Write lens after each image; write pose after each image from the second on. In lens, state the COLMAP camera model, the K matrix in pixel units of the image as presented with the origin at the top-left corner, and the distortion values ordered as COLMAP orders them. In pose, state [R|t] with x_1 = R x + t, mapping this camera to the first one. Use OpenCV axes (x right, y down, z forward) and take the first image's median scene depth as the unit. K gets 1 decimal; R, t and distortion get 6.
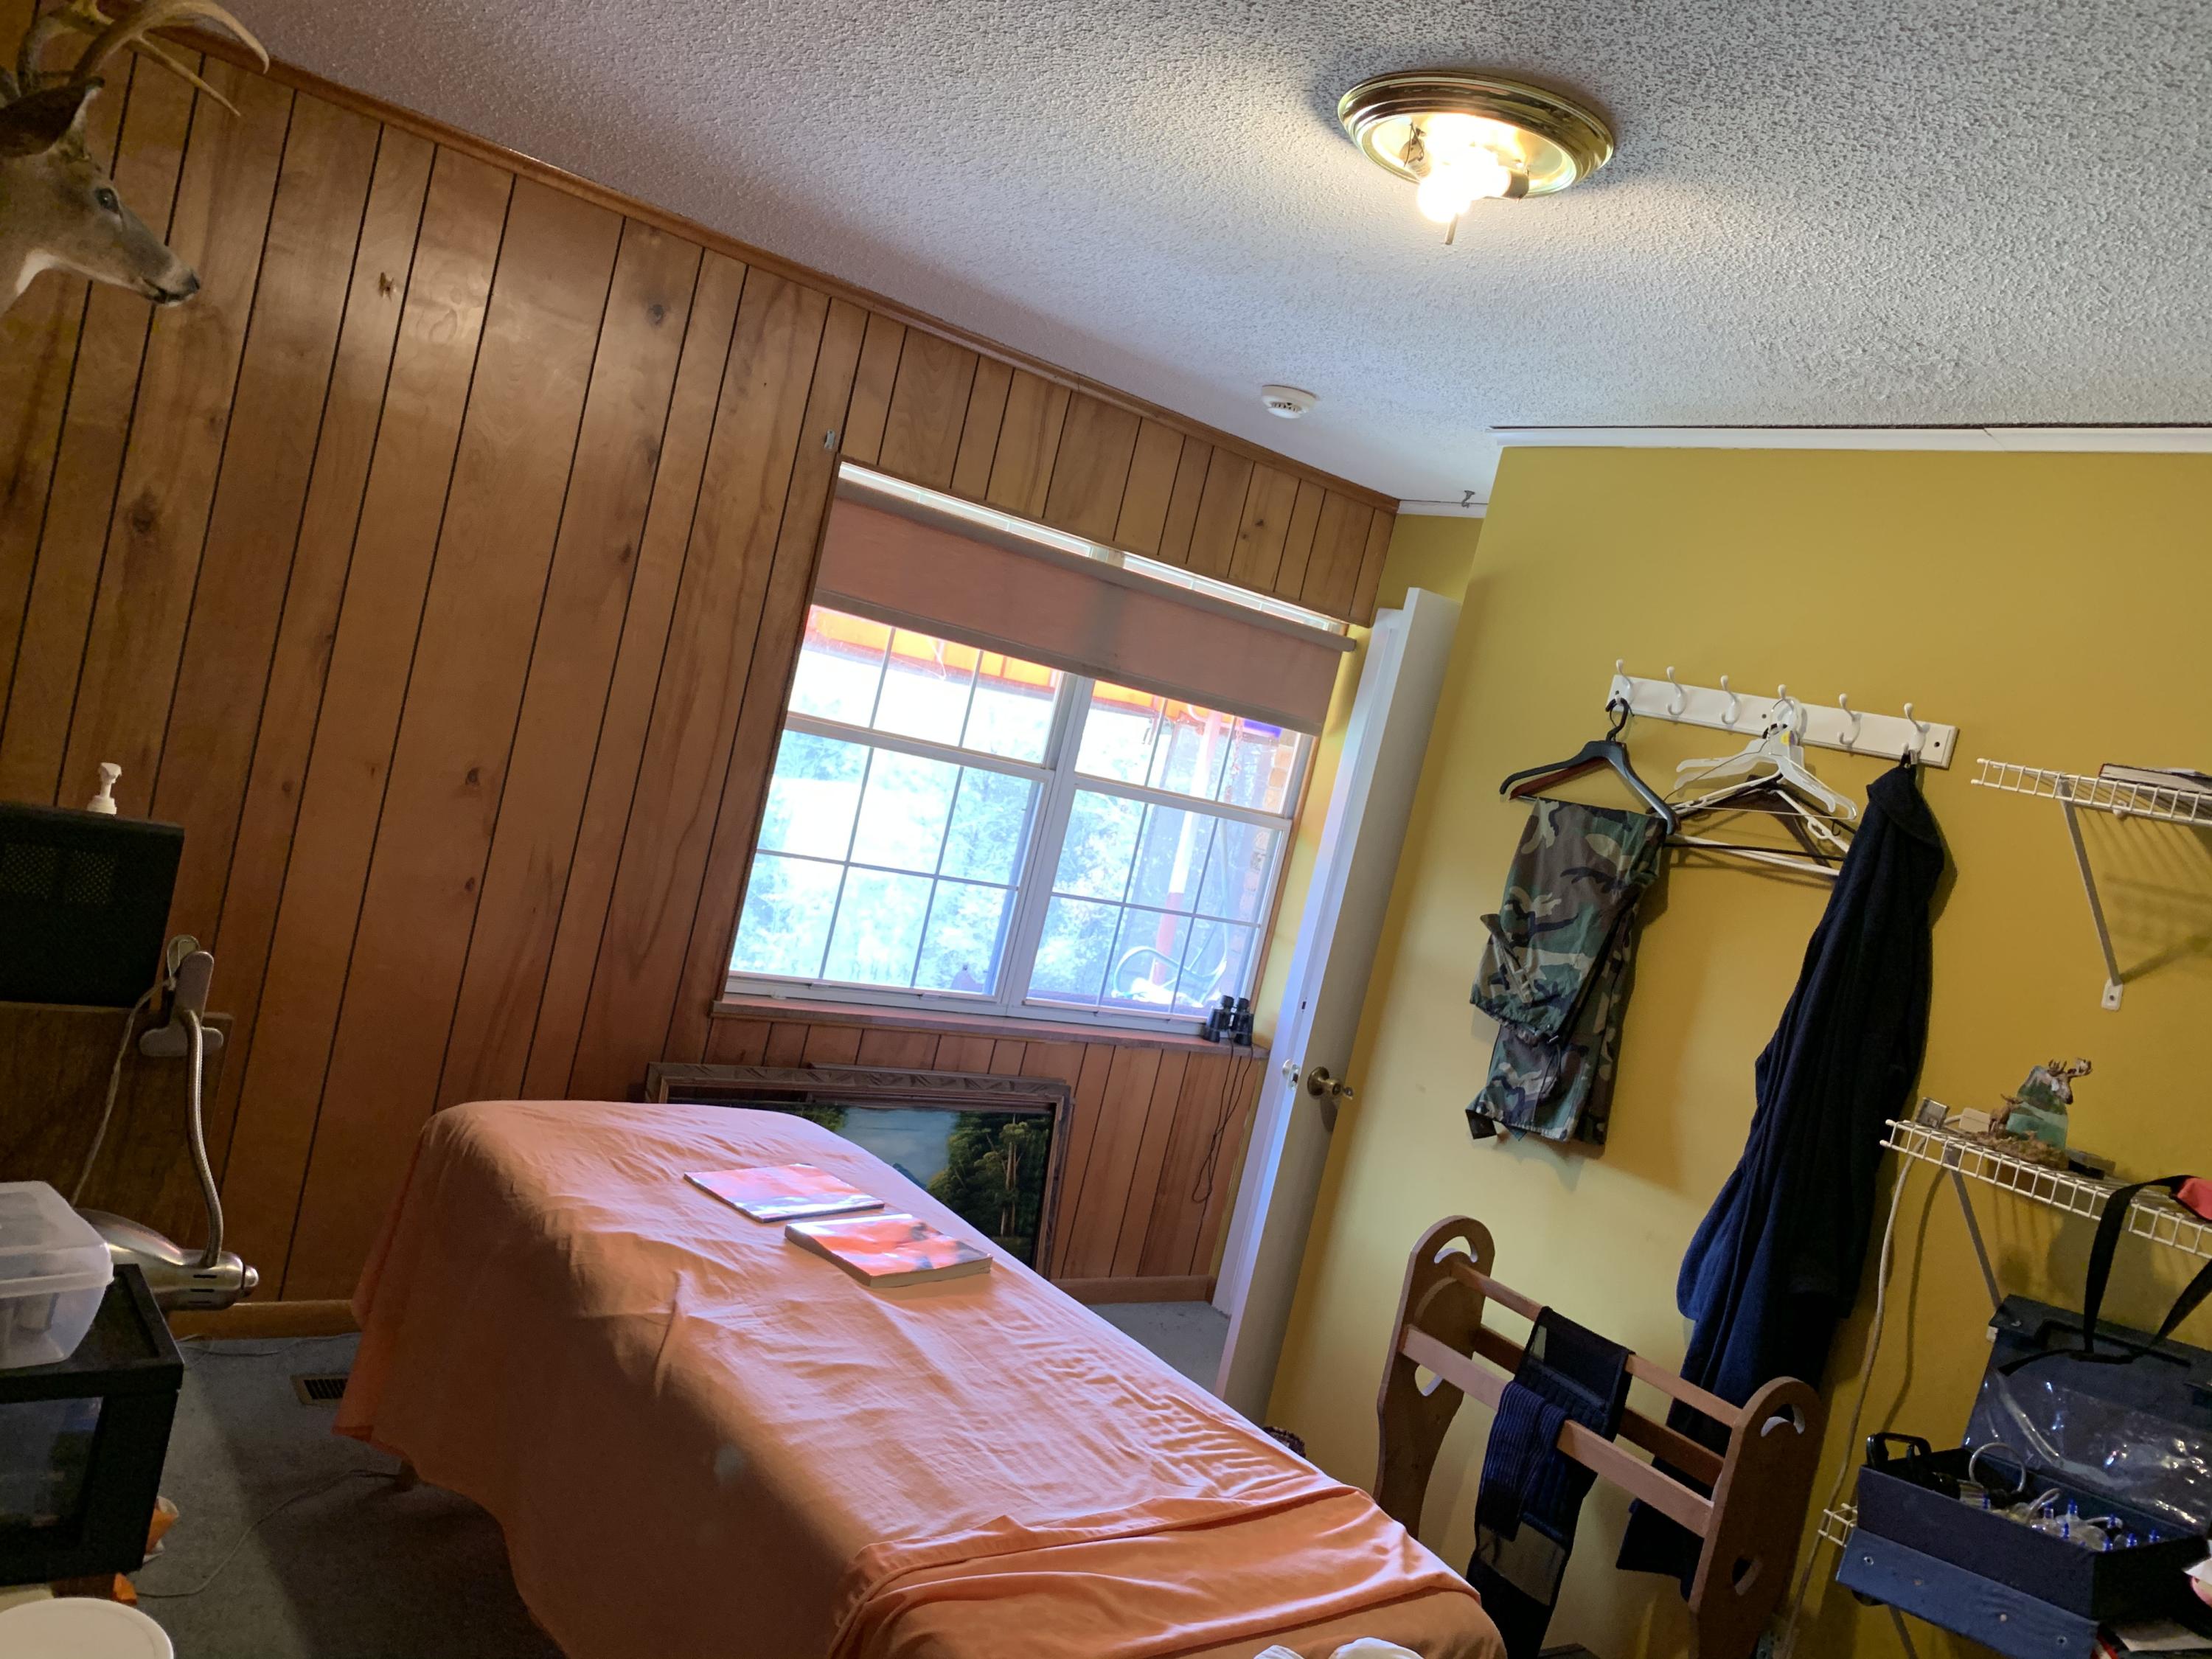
lens RADIAL K [[1739.1, 0, 1106.0], [0, 1739.1, 829.5], [0, 0, 1]] dist [-0.000287, -0.000738]
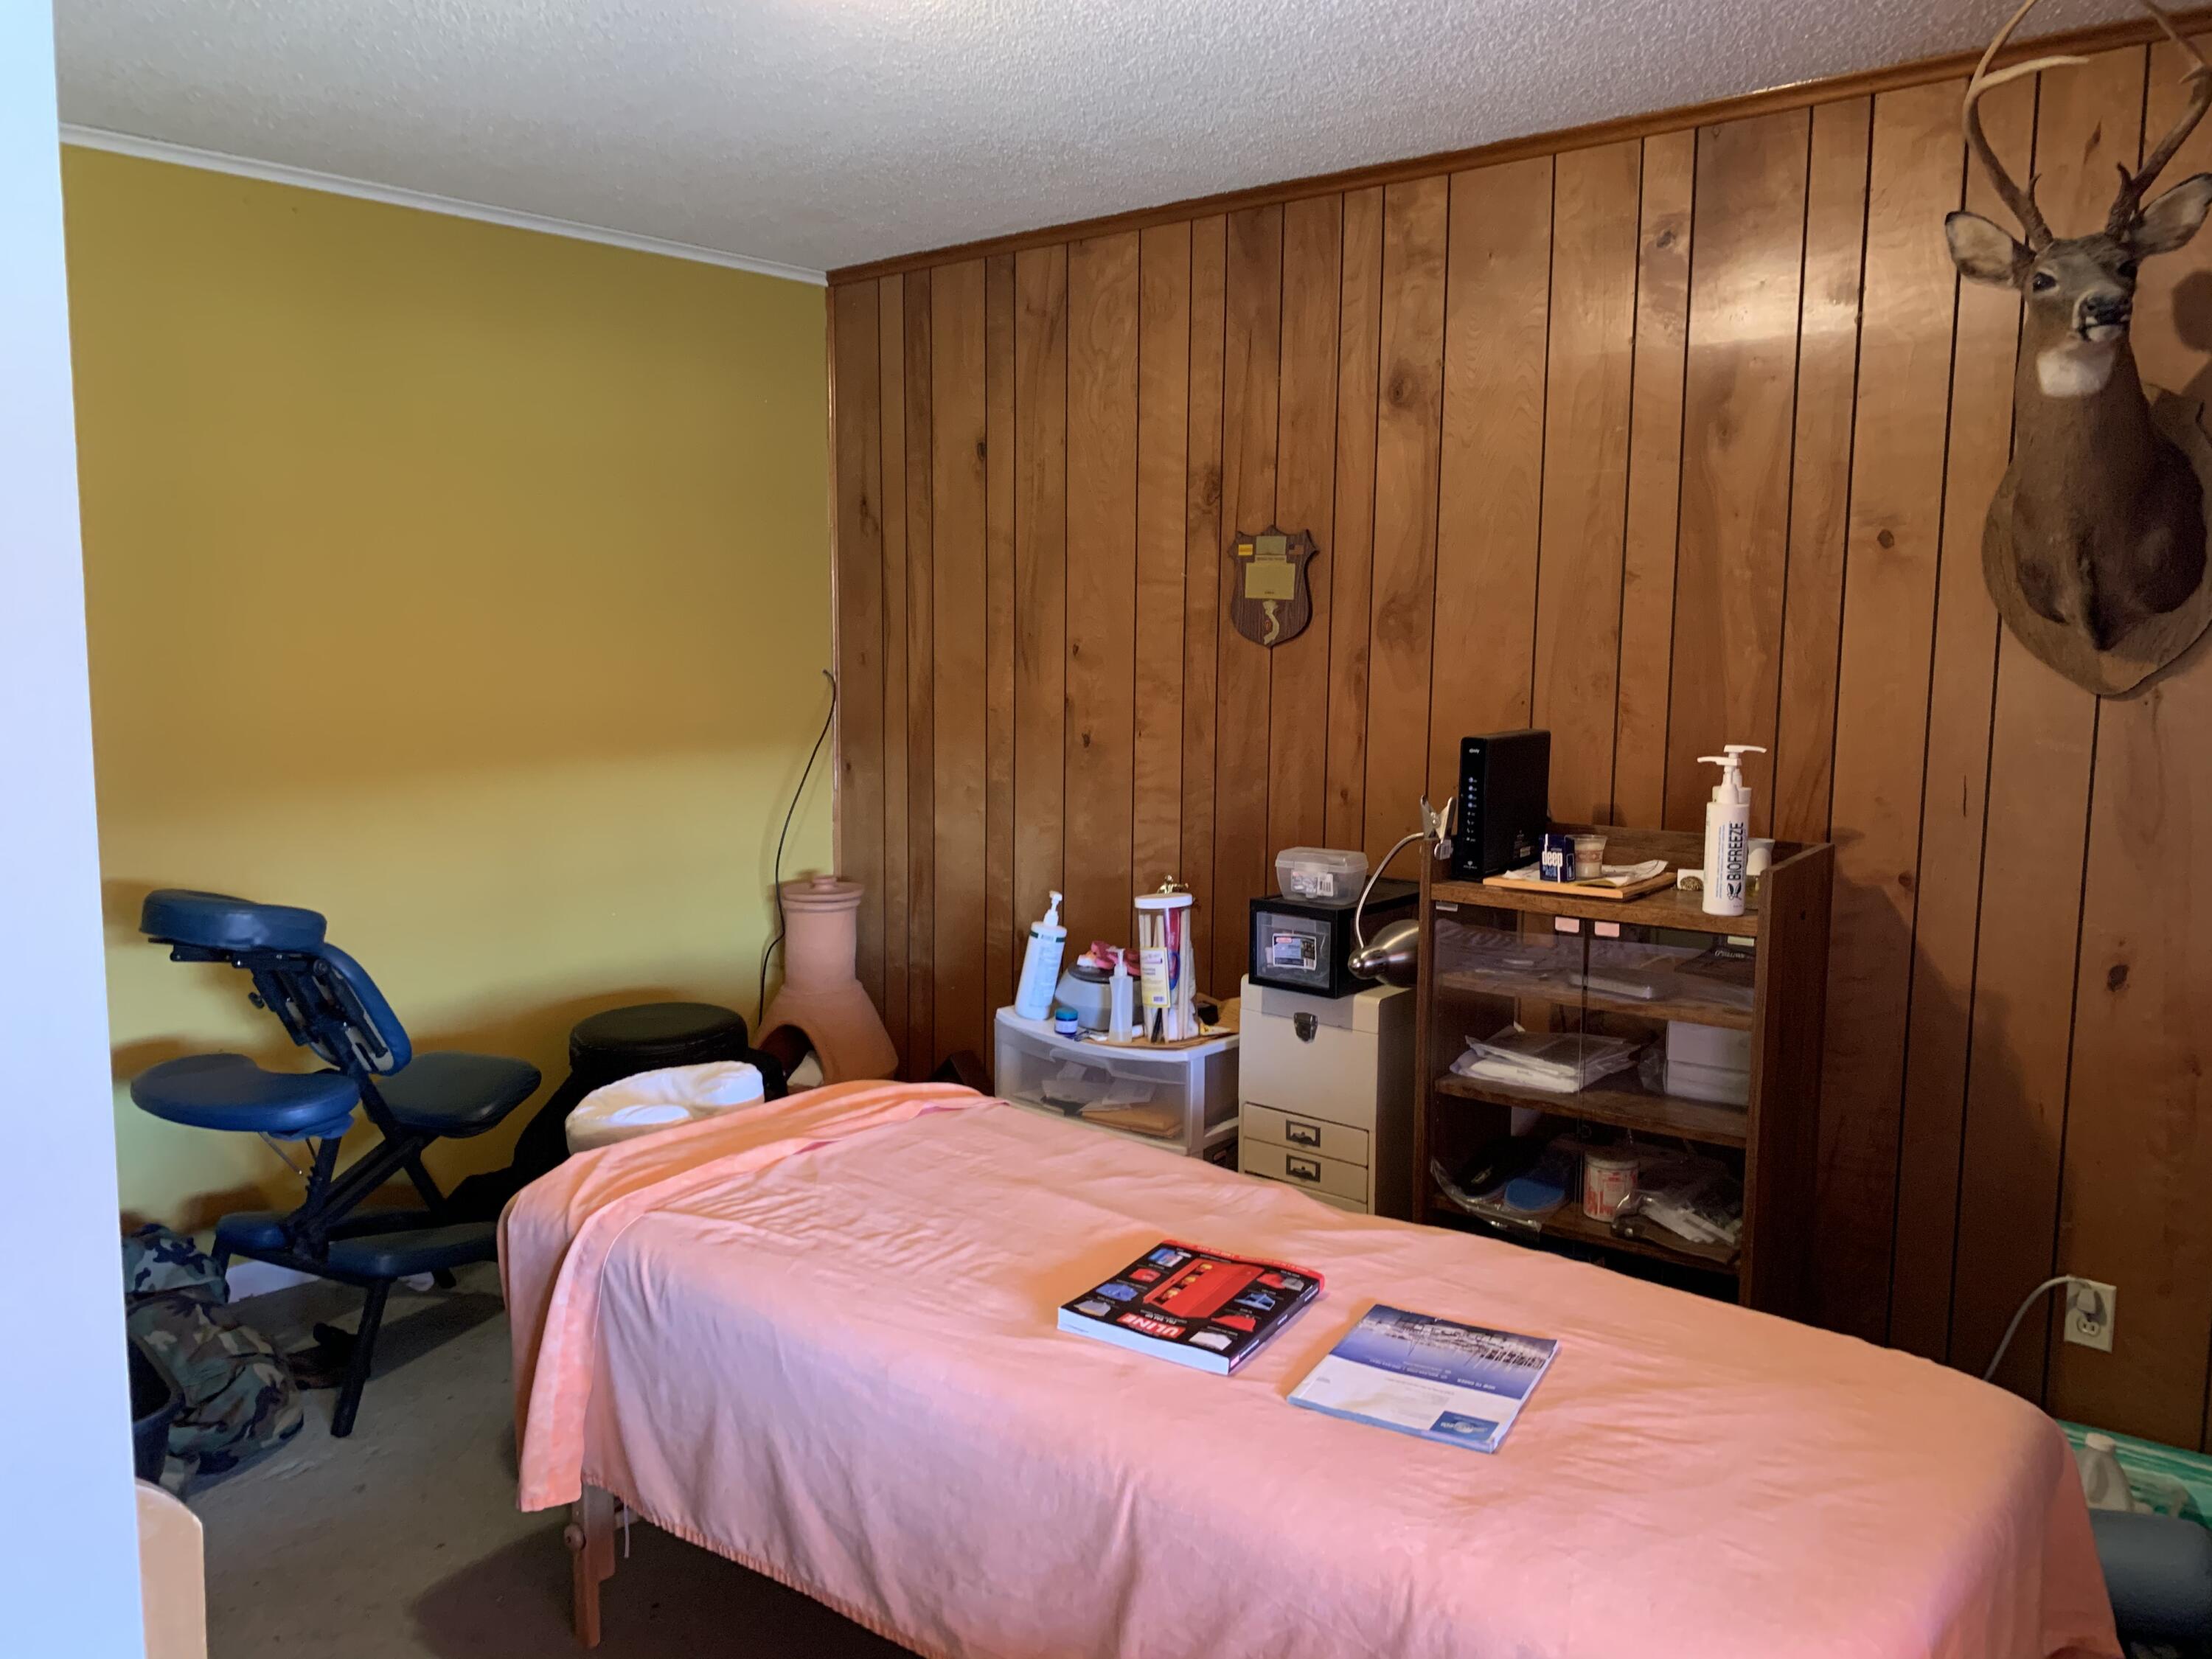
lens RADIAL K [[1739.1, 0, 1106.0], [0, 1739.1, 829.5], [0, 0, 1]] dist [-0.000287, -0.000738]
pose [[-0.953695, -0.215931, -0.209377, 0.123342], [-0.245257, 0.961265, 0.125771, -0.036170], [0.174109, 0.171299, -0.969713, 1.933390]]
